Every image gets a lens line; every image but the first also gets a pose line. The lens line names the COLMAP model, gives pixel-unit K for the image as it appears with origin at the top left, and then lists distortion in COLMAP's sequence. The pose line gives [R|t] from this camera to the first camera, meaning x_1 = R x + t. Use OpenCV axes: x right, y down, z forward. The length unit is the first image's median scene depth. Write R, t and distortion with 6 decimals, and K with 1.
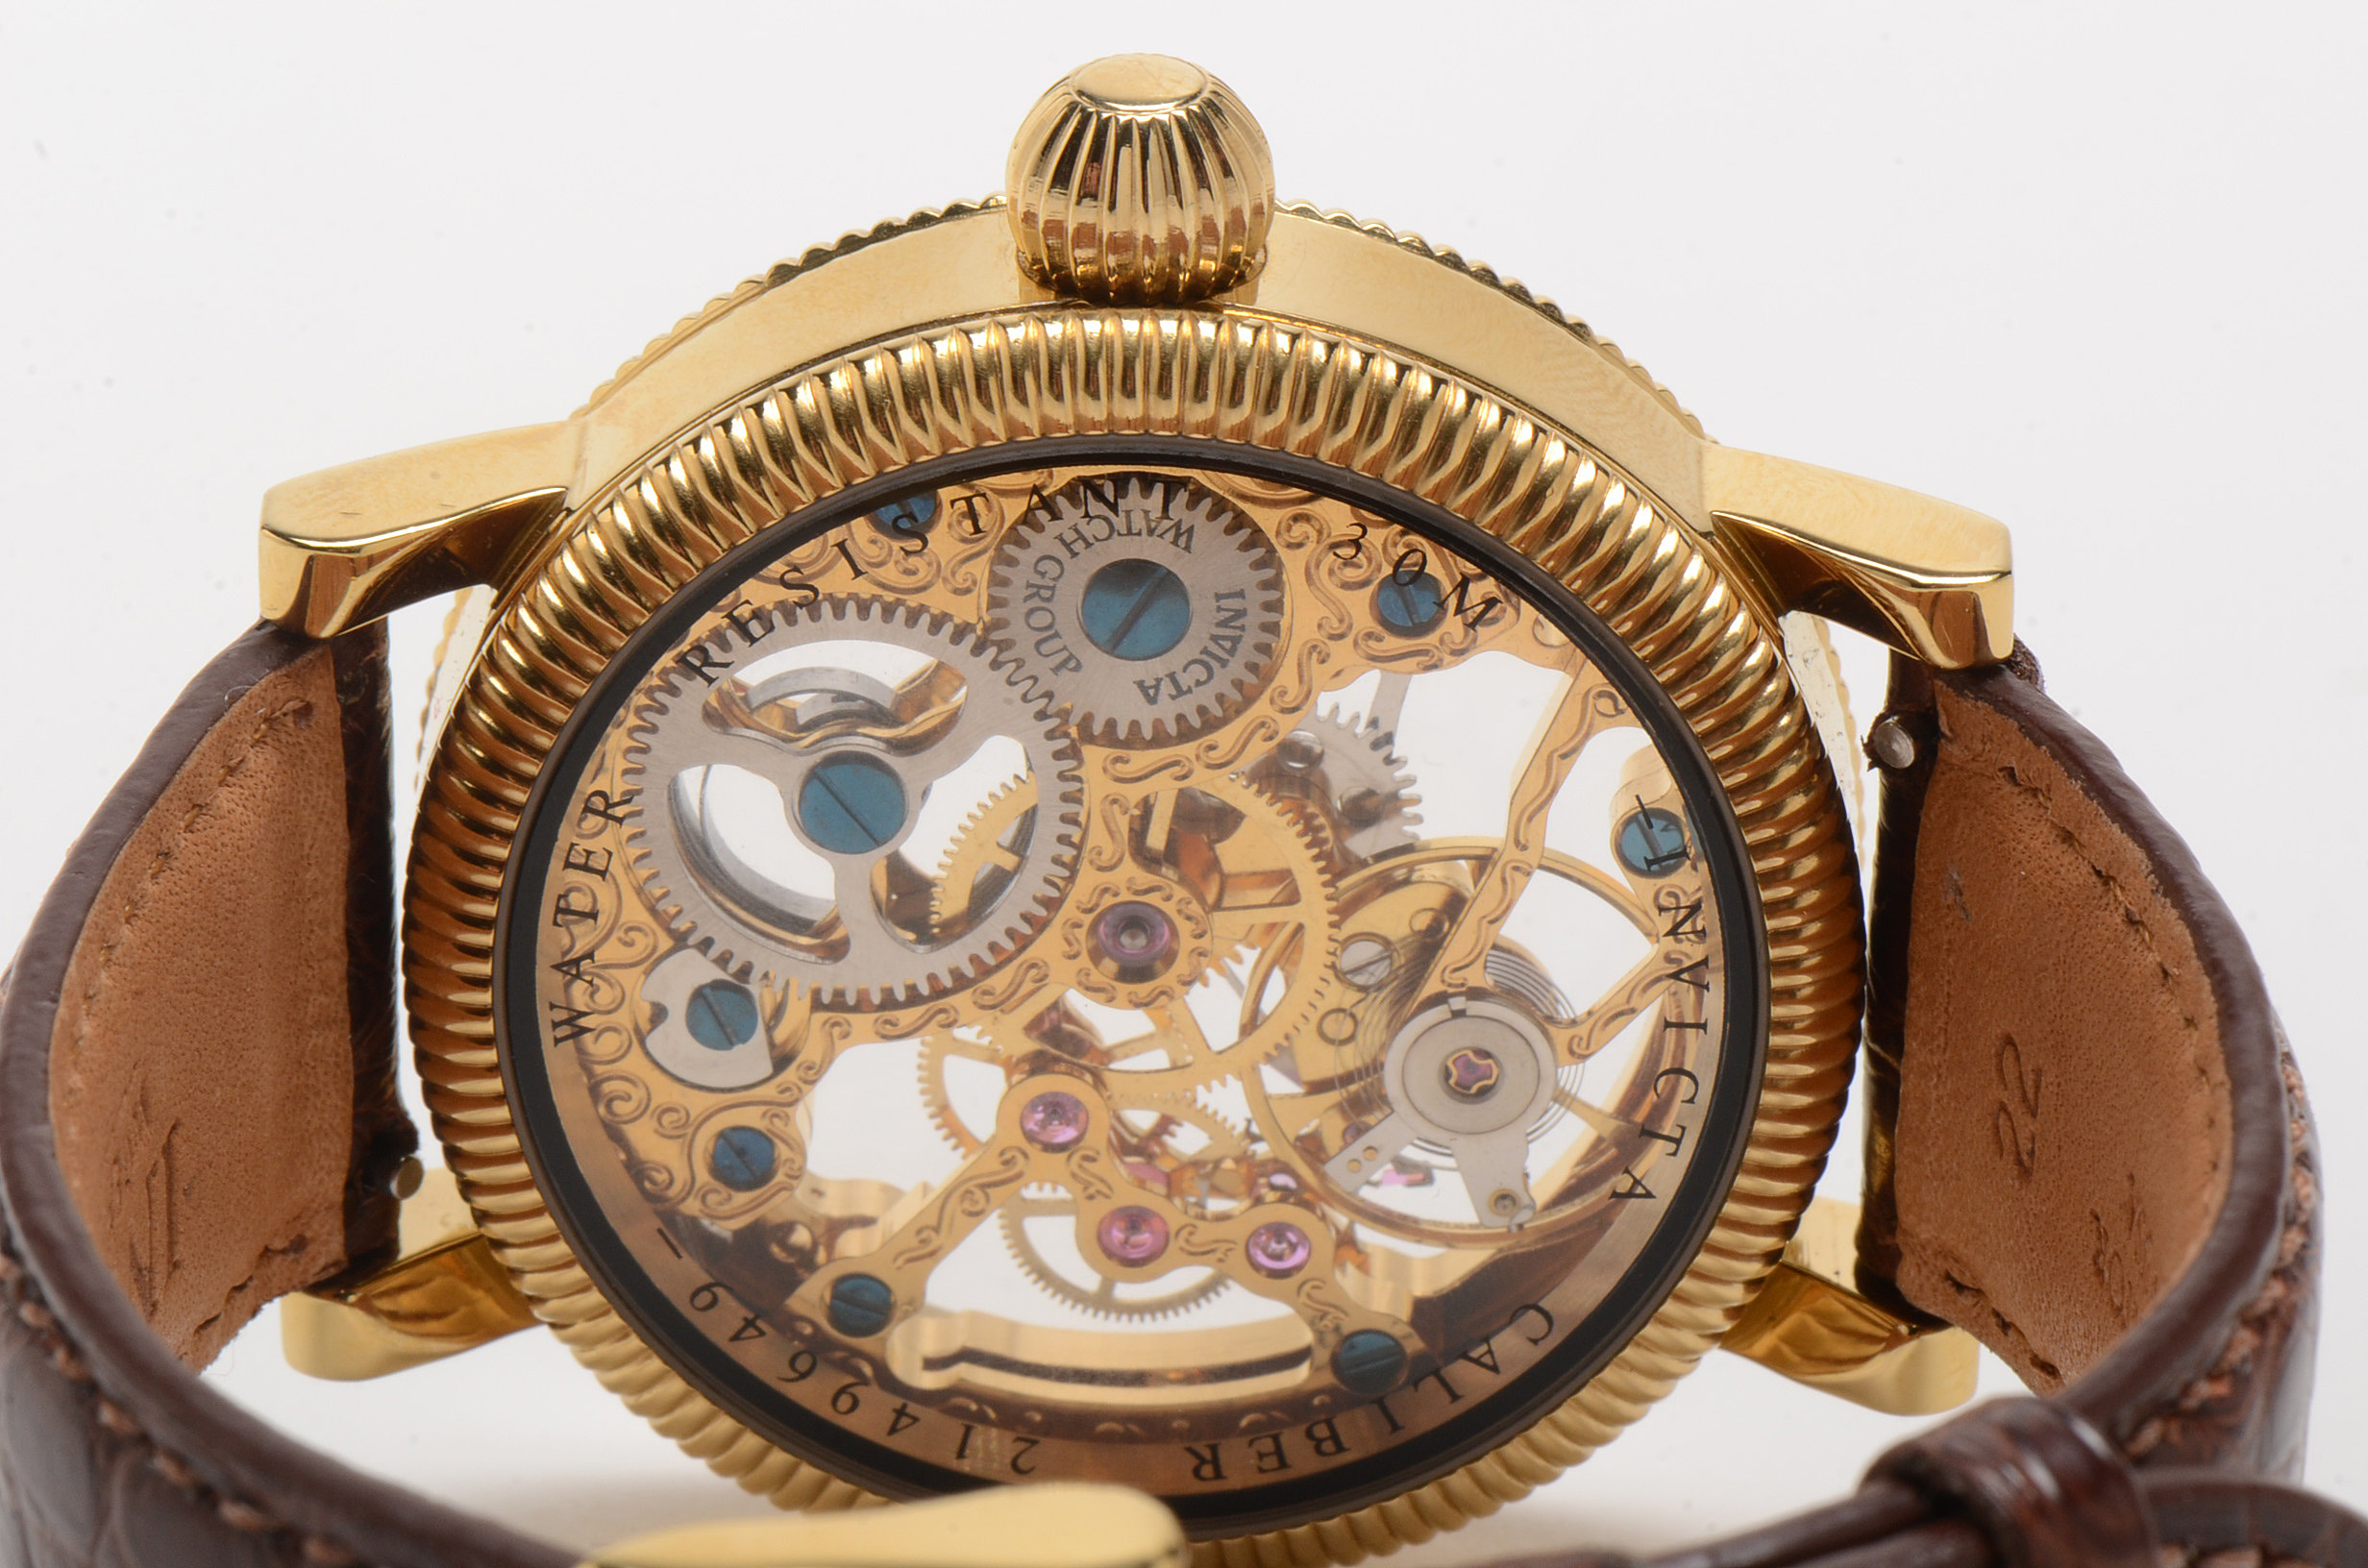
lens RADIAL K [[11280.3, 0, 1184.0], [0, 11280.3, 784.0], [0, 0, 1]] dist [-0.144894, 1.736692]
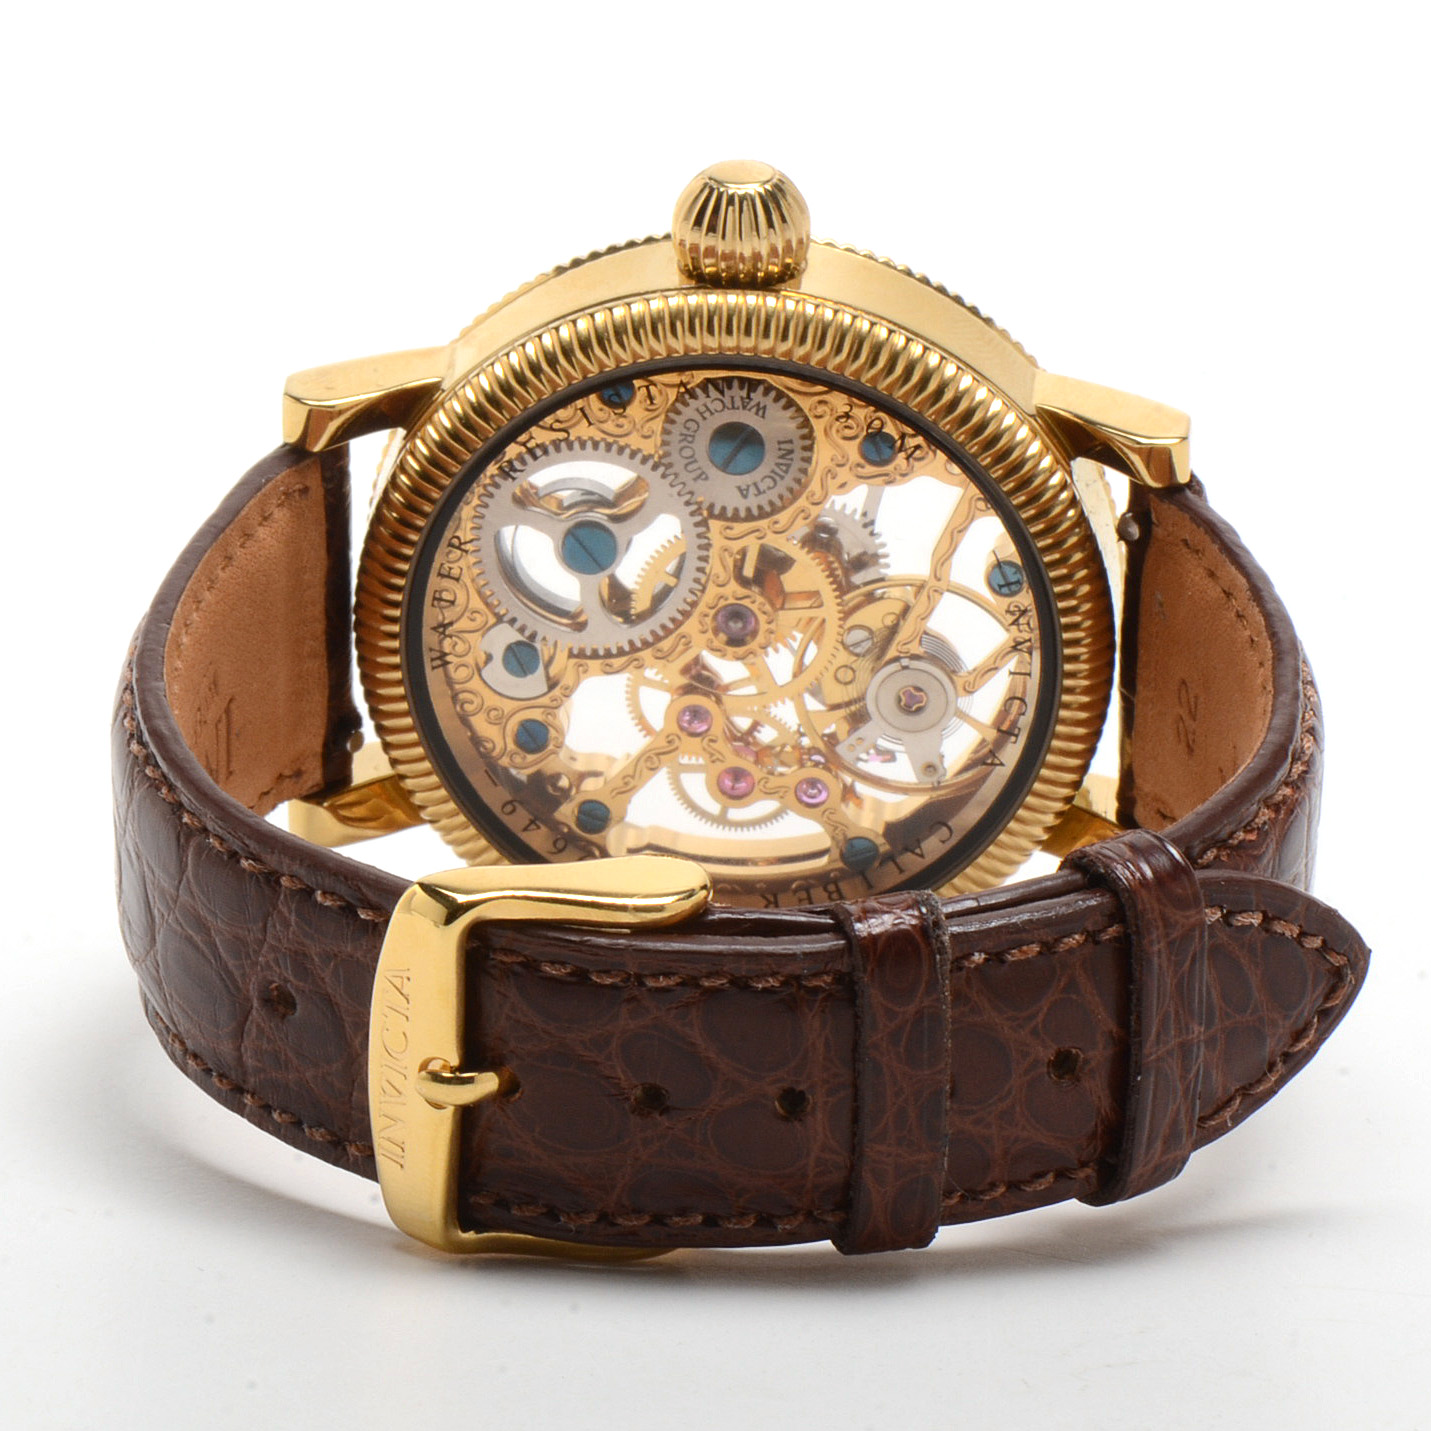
lens RADIAL K [[7671.5, 0, 715.5], [0, 7671.5, 715.5], [0, 0, 1]] dist [-0.596041, 116.693156]
pose [[0.999040, 0.023343, -0.037071, 0.041351], [-0.023434, 0.999723, -0.002016, 0.032524], [0.037014, 0.002883, 0.999311, -0.307036]]
